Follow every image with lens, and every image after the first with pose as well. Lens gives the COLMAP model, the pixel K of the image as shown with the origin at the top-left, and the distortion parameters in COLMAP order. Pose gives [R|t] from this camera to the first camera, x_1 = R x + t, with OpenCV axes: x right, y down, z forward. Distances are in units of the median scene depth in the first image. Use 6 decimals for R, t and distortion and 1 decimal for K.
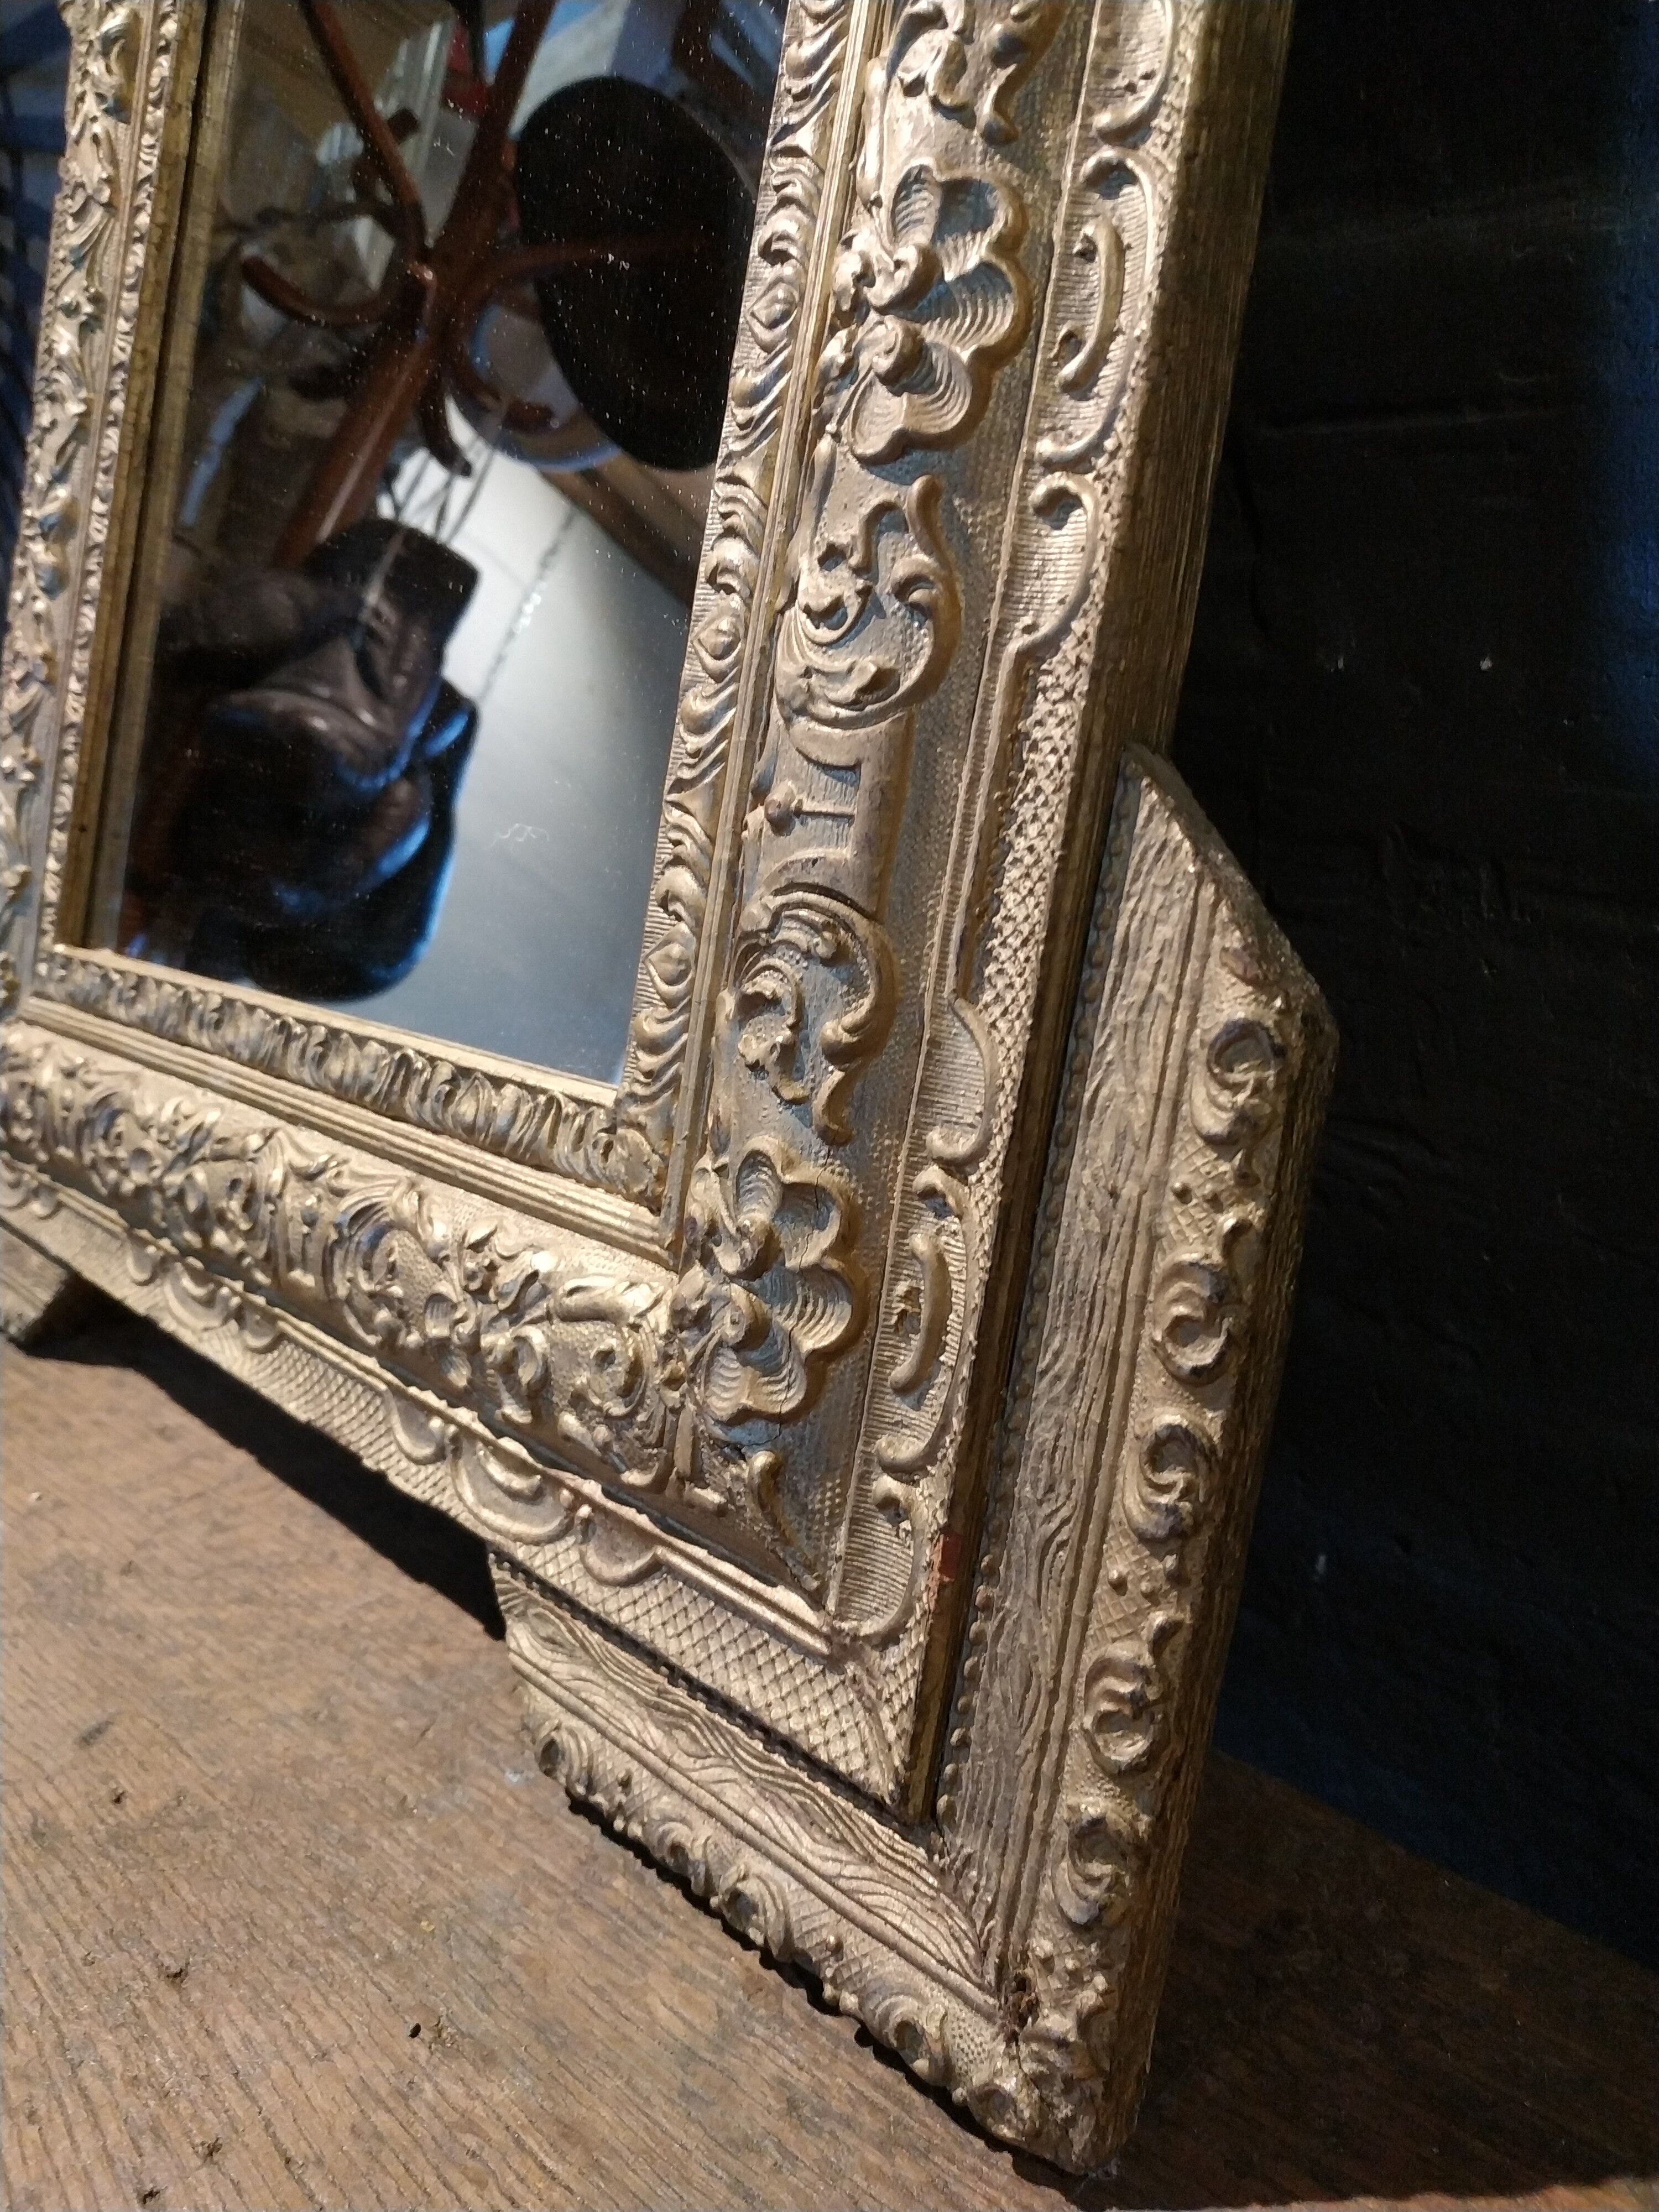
lens RADIAL K [[1643.2, 0, 835.3], [0, 1643.2, 1100.8], [0, 0, 1]] dist [-0.006182, -0.036170]
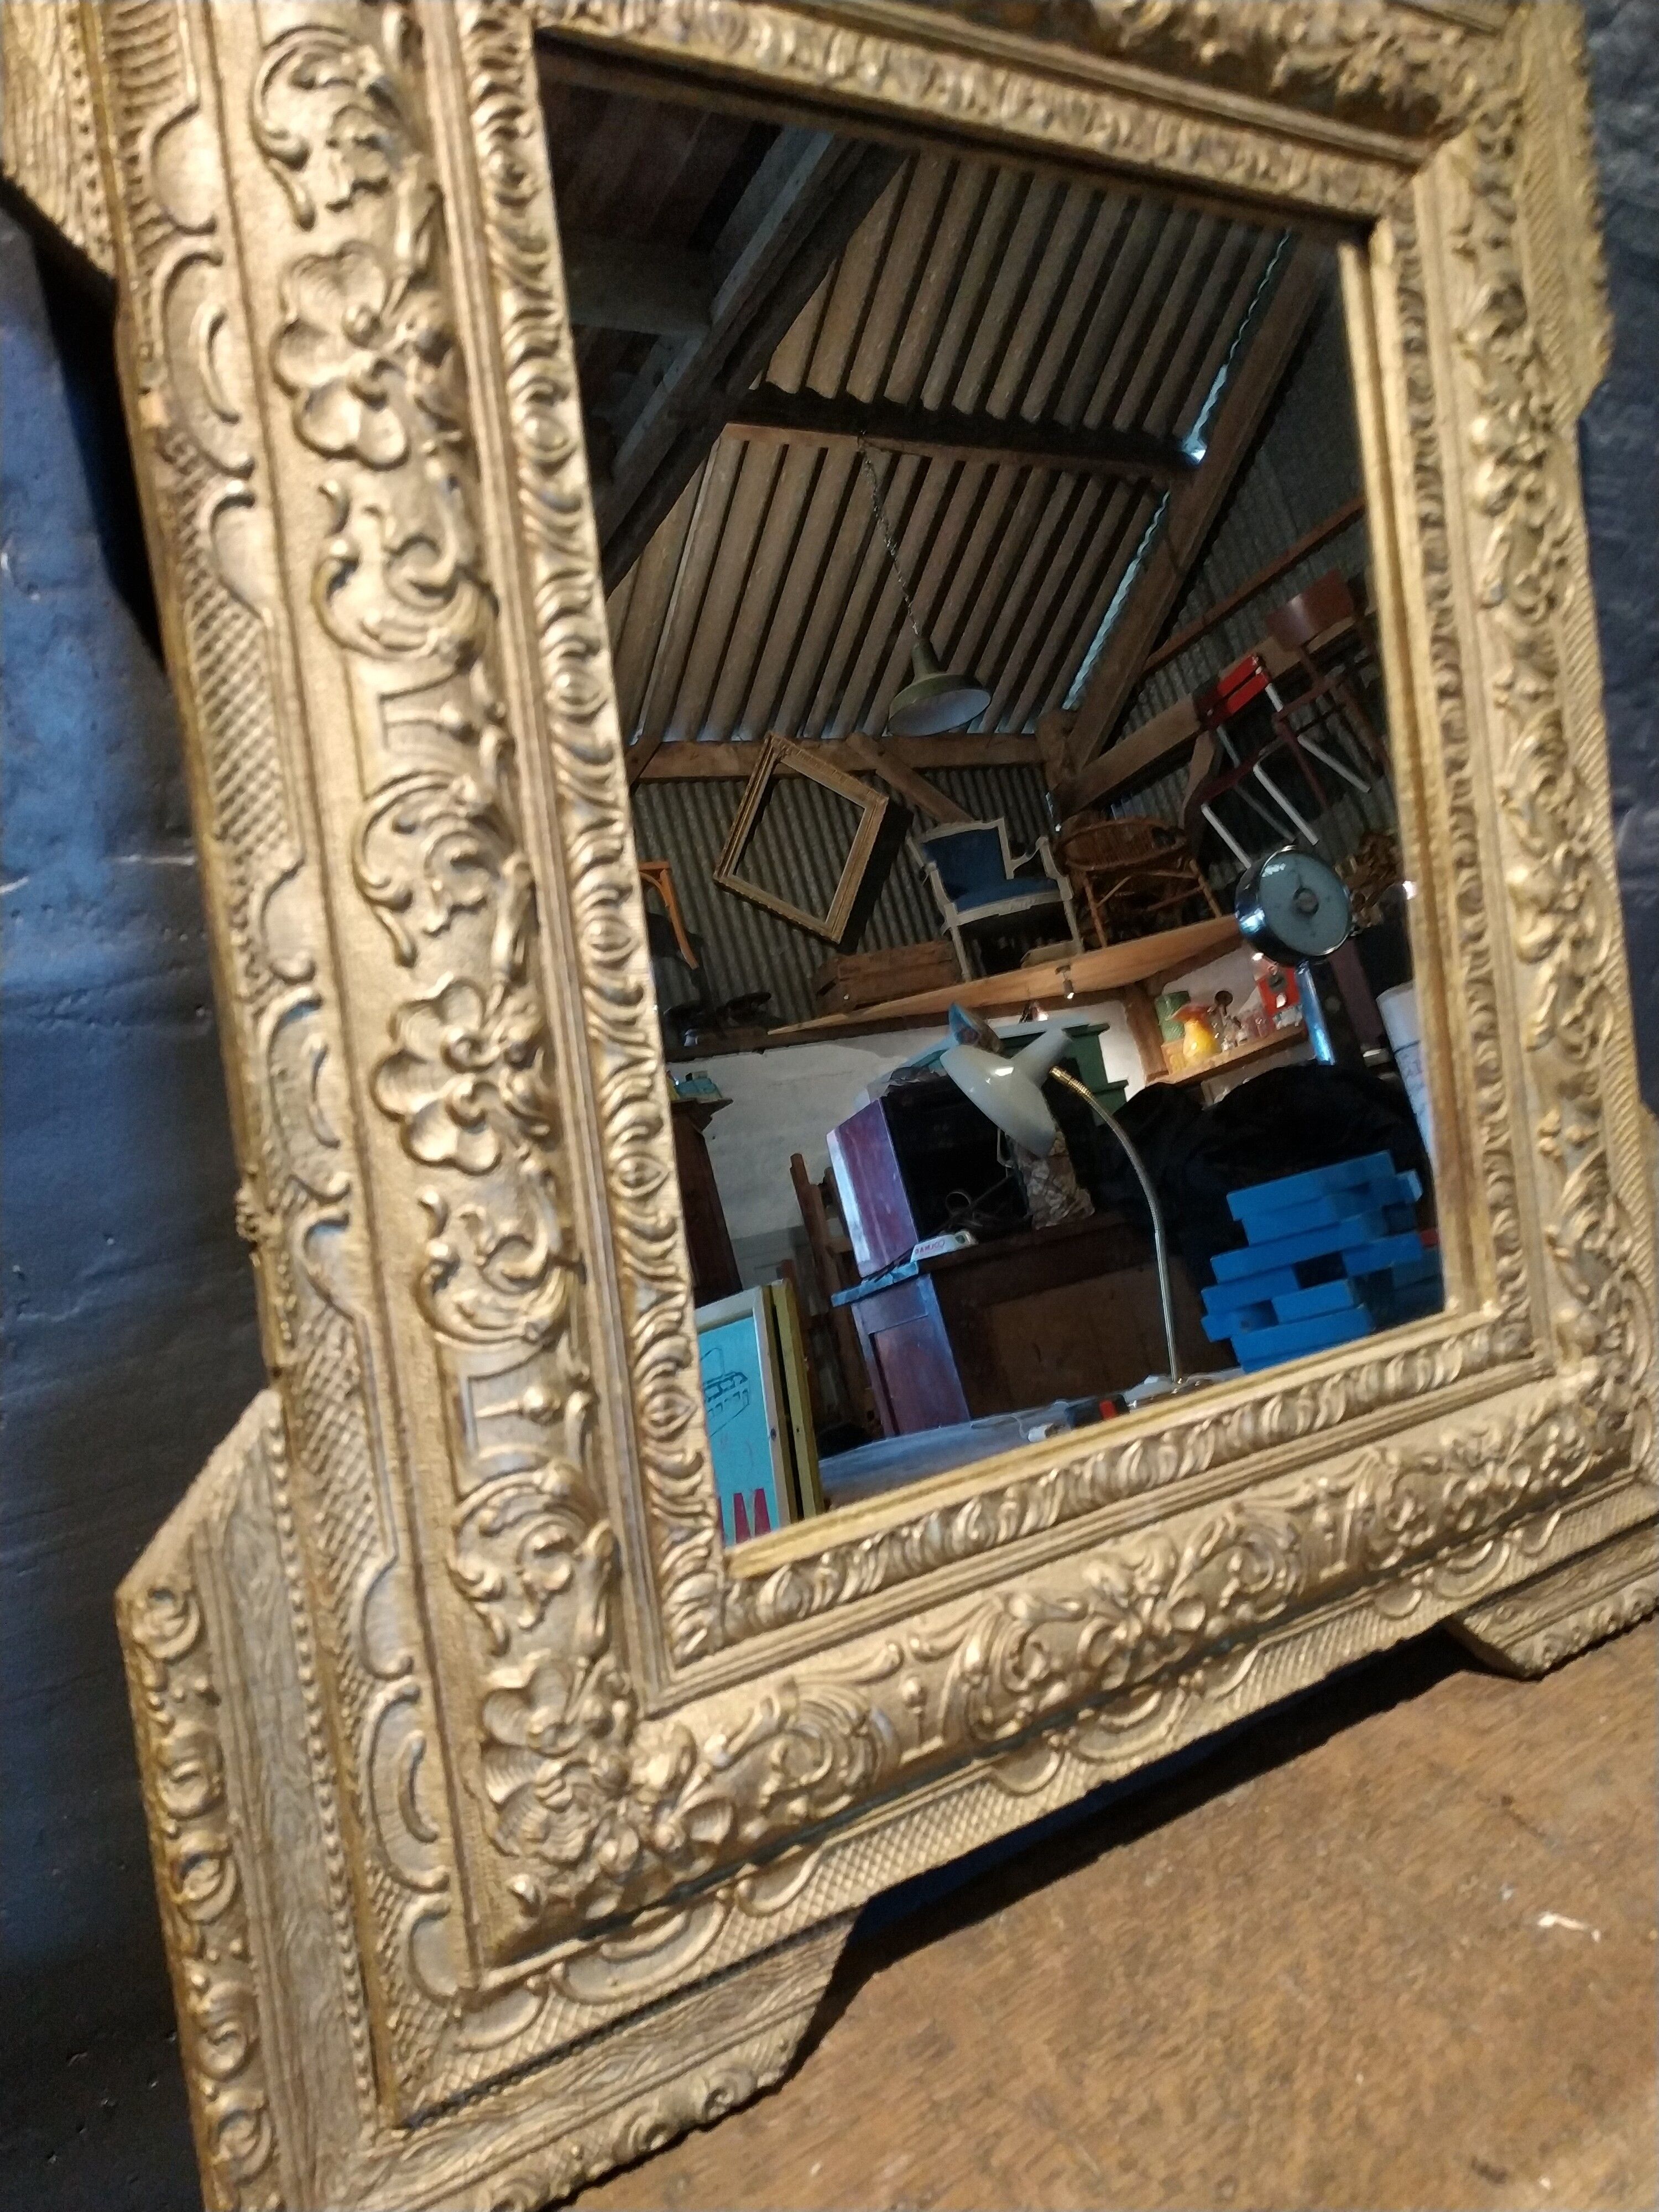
lens RADIAL K [[1605.5, 0, 839.0], [0, 1605.5, 1098.4], [0, 0, 1]] dist [0.020049, -0.036186]
pose [[0.178872, -0.248131, 0.952069, -2.241011], [0.227228, 0.951933, 0.205404, -0.897473], [-0.957273, 0.179596, 0.226656, 1.468200]]
